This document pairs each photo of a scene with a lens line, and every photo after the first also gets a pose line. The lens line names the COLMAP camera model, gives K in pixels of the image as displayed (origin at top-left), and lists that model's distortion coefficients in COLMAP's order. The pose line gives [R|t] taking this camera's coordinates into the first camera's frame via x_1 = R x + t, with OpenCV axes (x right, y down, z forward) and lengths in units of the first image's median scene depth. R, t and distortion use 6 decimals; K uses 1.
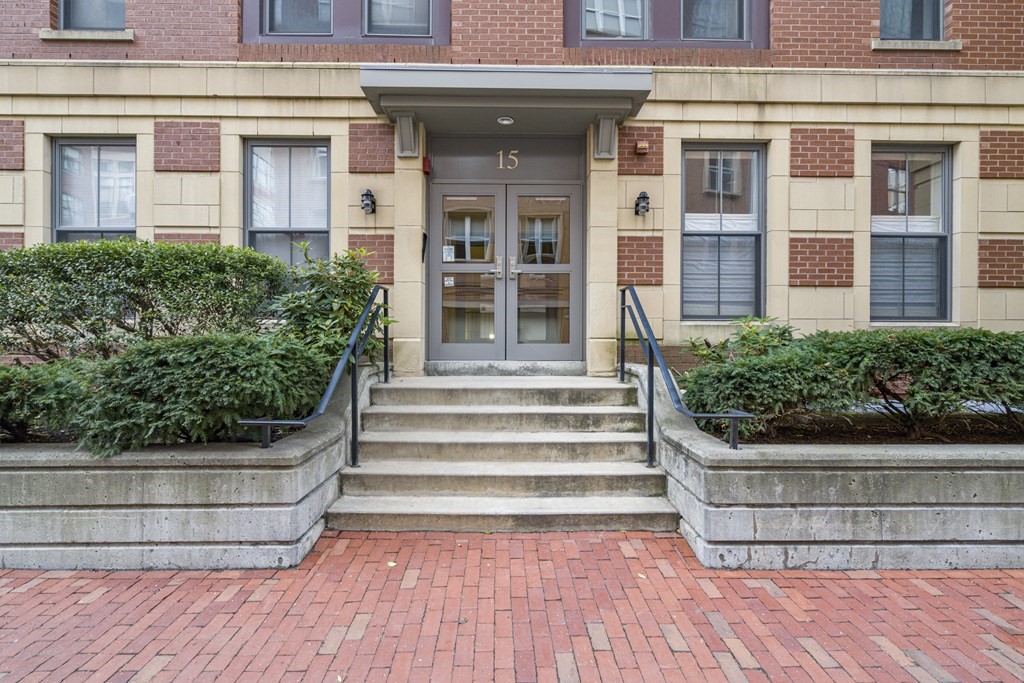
lens RADIAL K [[460.3, 0, 514.4], [0, 460.3, 339.7], [0, 0, 1]] dist [-0.001677, 0.000530]
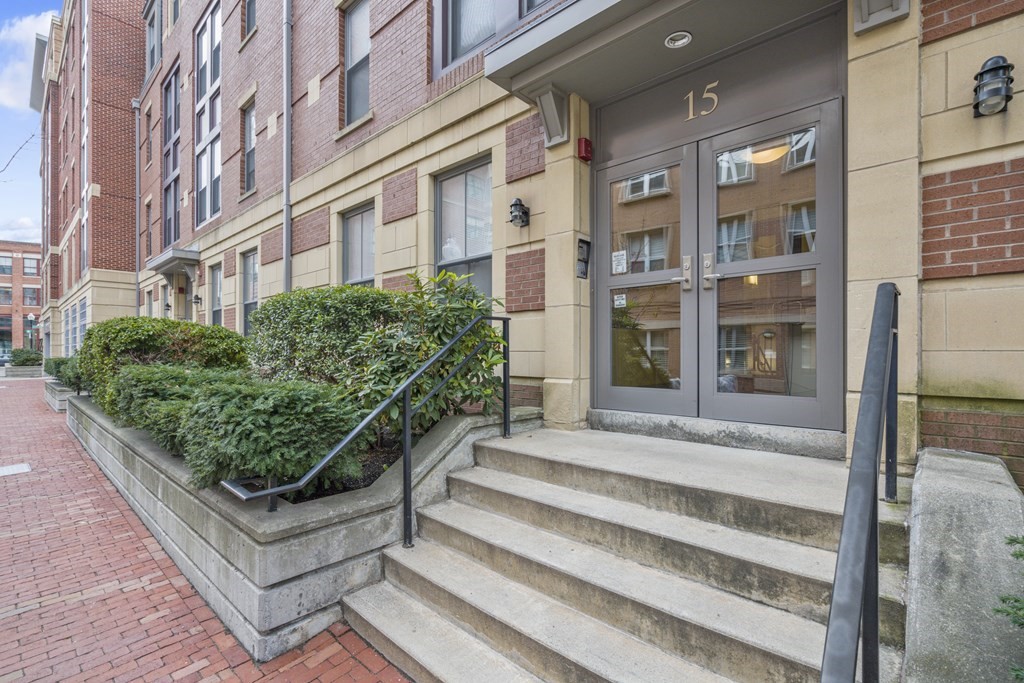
lens RADIAL K [[464.4, 0, 512.6], [0, 464.4, 353.6], [0, 0, 1]] dist [-0.002157, 0.000527]
pose [[0.732364, -0.000499, -0.680913, 0.242877], [-0.005880, 0.999958, -0.007057, -0.039493], [0.680888, 0.009172, 0.732330, 0.375982]]
